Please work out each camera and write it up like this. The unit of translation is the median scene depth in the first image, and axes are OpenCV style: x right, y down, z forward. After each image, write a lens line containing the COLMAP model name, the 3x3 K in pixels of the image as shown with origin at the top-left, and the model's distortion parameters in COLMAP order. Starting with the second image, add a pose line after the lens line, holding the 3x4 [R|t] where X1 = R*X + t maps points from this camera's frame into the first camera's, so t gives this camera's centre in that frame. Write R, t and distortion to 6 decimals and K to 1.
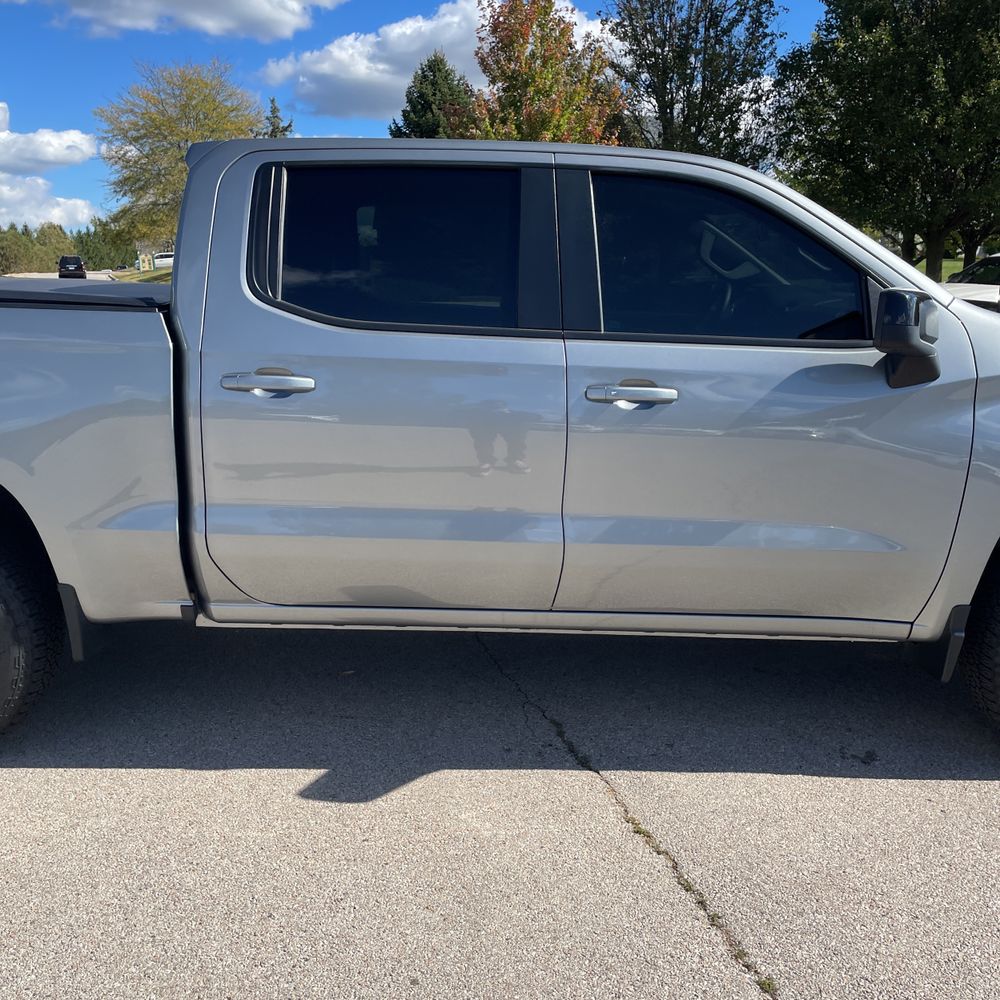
lens RADIAL K [[992.7, 0, 505.7], [0, 992.7, 500.7], [0, 0, 1]] dist [0.092332, -0.114300]
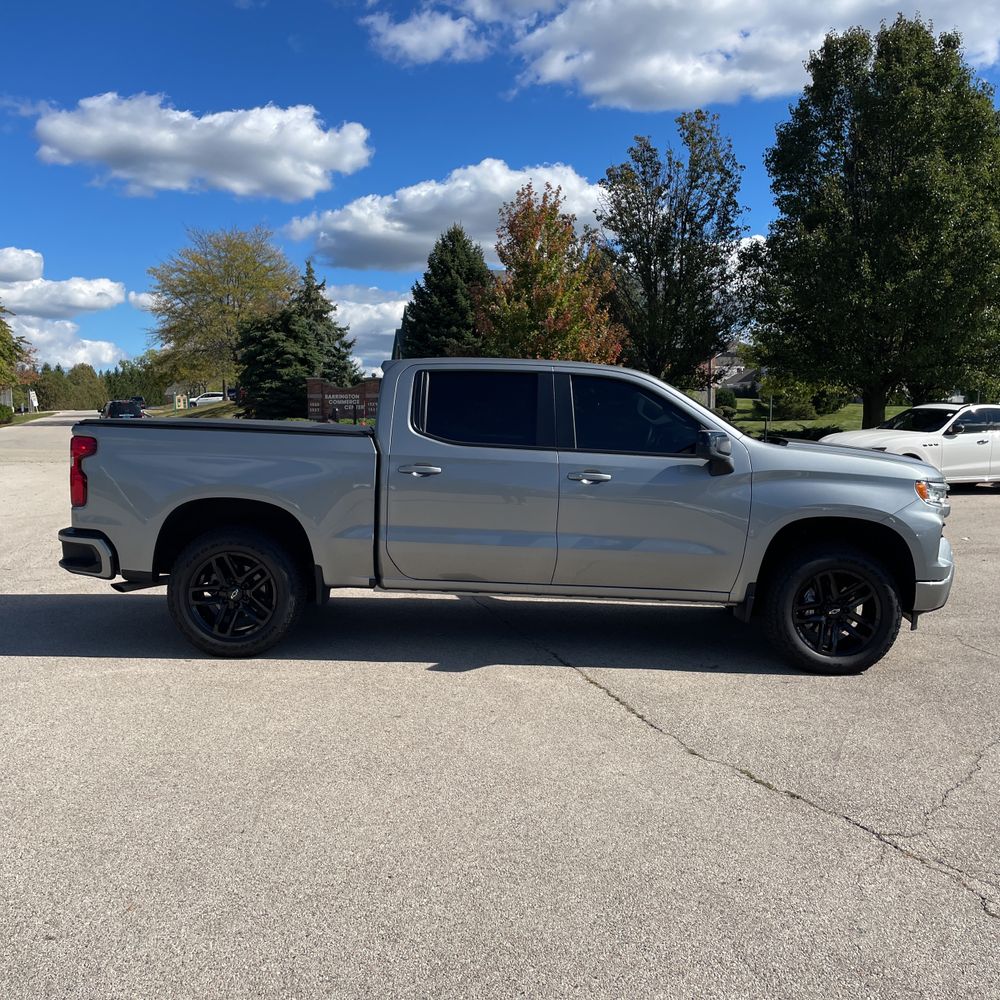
lens RADIAL K [[988.5, 0, 495.9], [0, 988.5, 497.0], [0, 0, 1]] dist [0.098308, -0.119934]
pose [[0.999806, 0.013097, -0.014733, -0.006610], [-0.015028, 0.990081, -0.139689, 0.036705], [0.012757, 0.139883, 0.990086, -0.171526]]
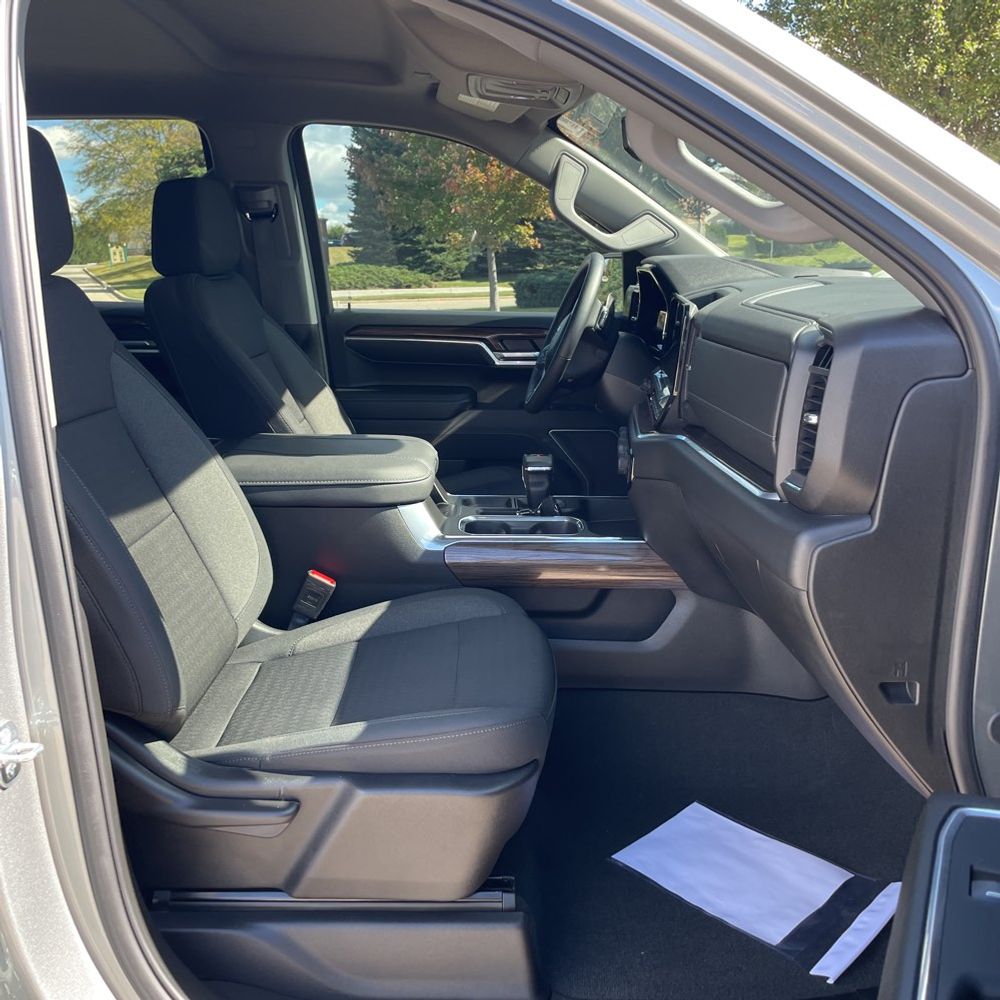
lens RADIAL K [[988.5, 0, 495.9], [0, 988.5, 497.0], [0, 0, 1]] dist [0.098308, -0.119934]
pose [[0.999720, -0.022893, -0.005912, 0.036365], [0.022963, 0.999664, 0.012025, -0.021714], [0.005635, -0.012157, 0.999910, 0.104484]]
